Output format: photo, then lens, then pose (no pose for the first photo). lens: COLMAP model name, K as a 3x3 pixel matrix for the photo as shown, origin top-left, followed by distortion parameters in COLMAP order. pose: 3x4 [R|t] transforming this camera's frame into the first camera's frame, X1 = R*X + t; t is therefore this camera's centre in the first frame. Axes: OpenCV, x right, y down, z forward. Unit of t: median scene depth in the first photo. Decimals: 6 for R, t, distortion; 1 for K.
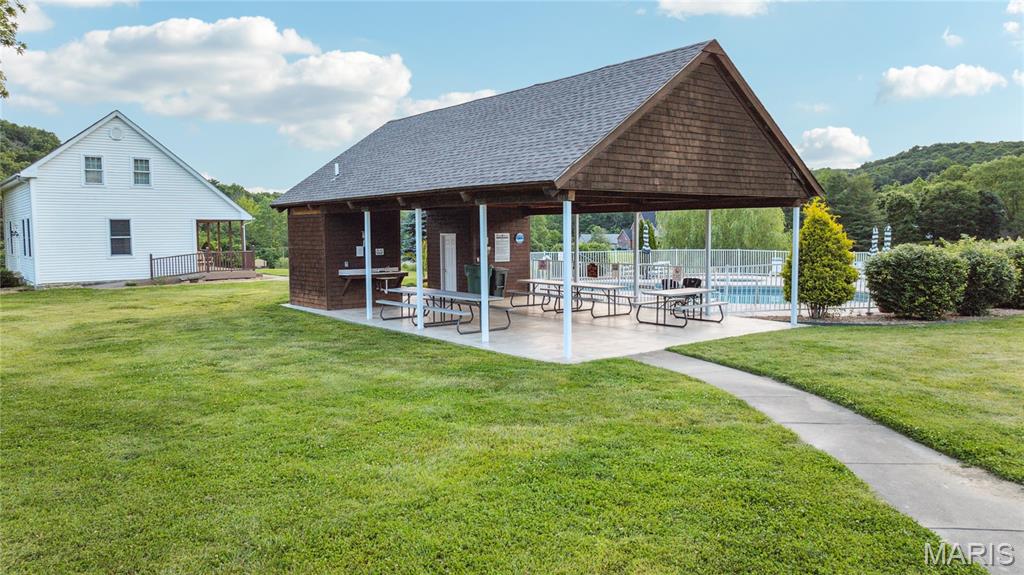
lens RADIAL K [[725.5, 0, 512.0], [0, 725.5, 287.5], [0, 0, 1]] dist [-0.005713, 0.001811]
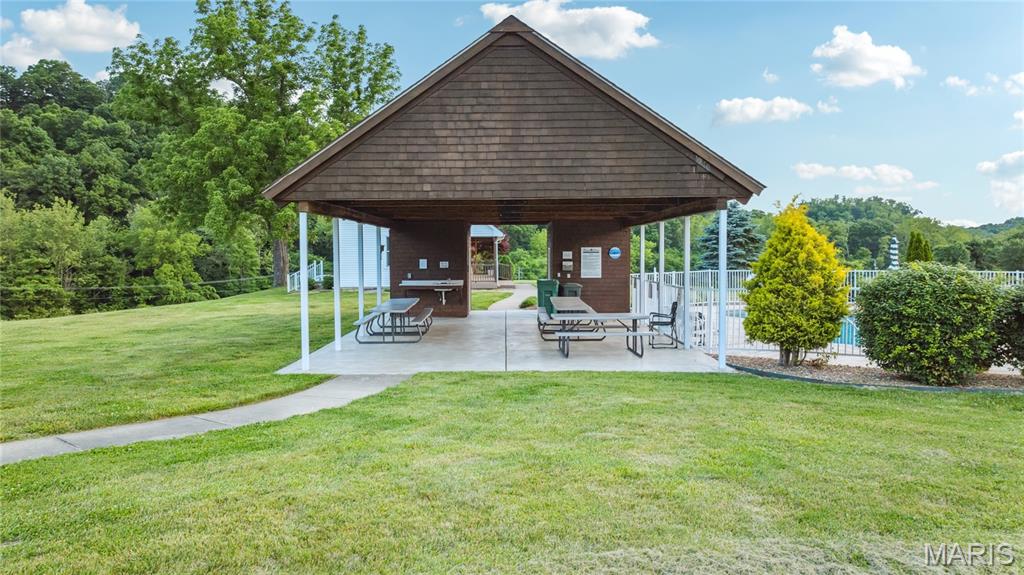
lens RADIAL K [[725.5, 0, 512.0], [0, 725.5, 287.5], [0, 0, 1]] dist [-0.005713, 0.001811]
pose [[0.791331, 0.033065, -0.610494, 0.554385], [-0.047391, 0.998850, -0.007331, -0.013576], [0.609549, 0.034733, 0.791987, 0.235441]]
